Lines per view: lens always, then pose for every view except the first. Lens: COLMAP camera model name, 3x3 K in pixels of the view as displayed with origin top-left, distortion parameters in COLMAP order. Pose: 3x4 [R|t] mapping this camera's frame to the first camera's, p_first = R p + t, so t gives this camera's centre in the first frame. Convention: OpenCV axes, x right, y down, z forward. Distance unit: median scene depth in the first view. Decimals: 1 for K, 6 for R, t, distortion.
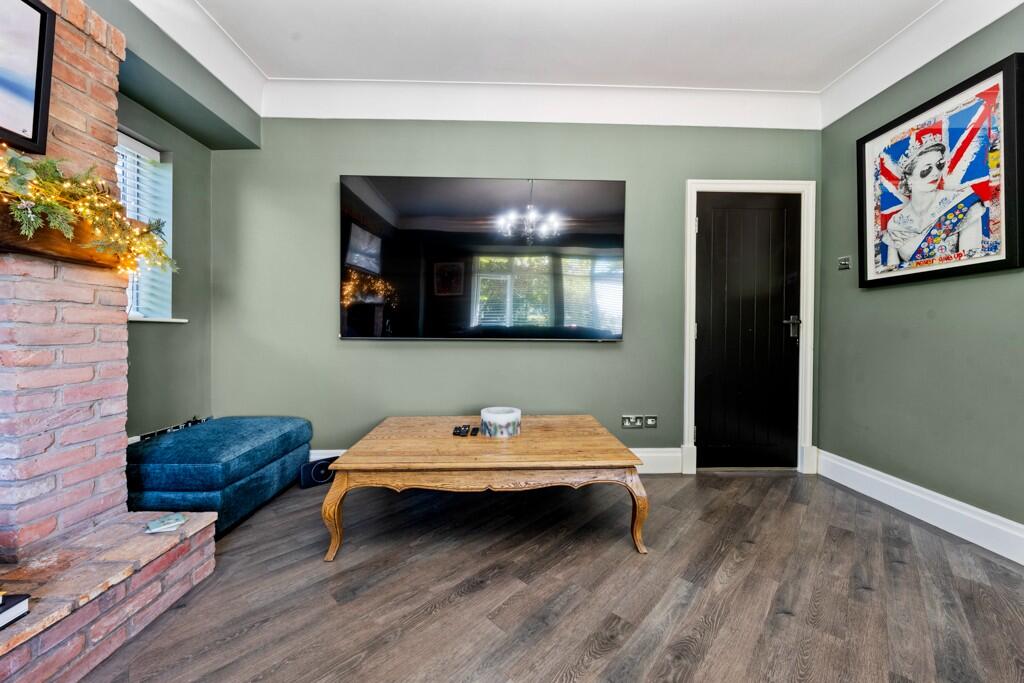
lens RADIAL K [[376.4, 0, 512.5], [0, 376.4, 336.8], [0, 0, 1]] dist [-0.000805, -0.000258]
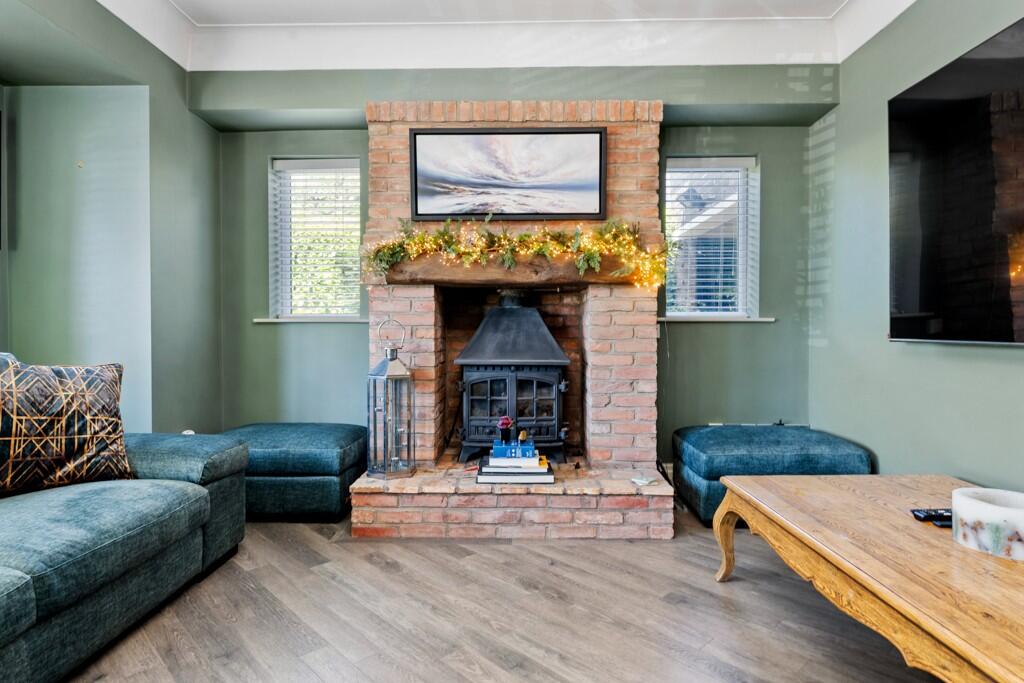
lens RADIAL K [[586.5, 0, 510.3], [0, 586.5, 338.2], [0, 0, 1]] dist [0.004155, 0.000059]
pose [[-0.048255, 0.012905, -0.998752, 1.102259], [-0.011465, 0.999844, 0.013473, -0.010115], [0.998769, 0.012101, -0.048100, 0.638730]]
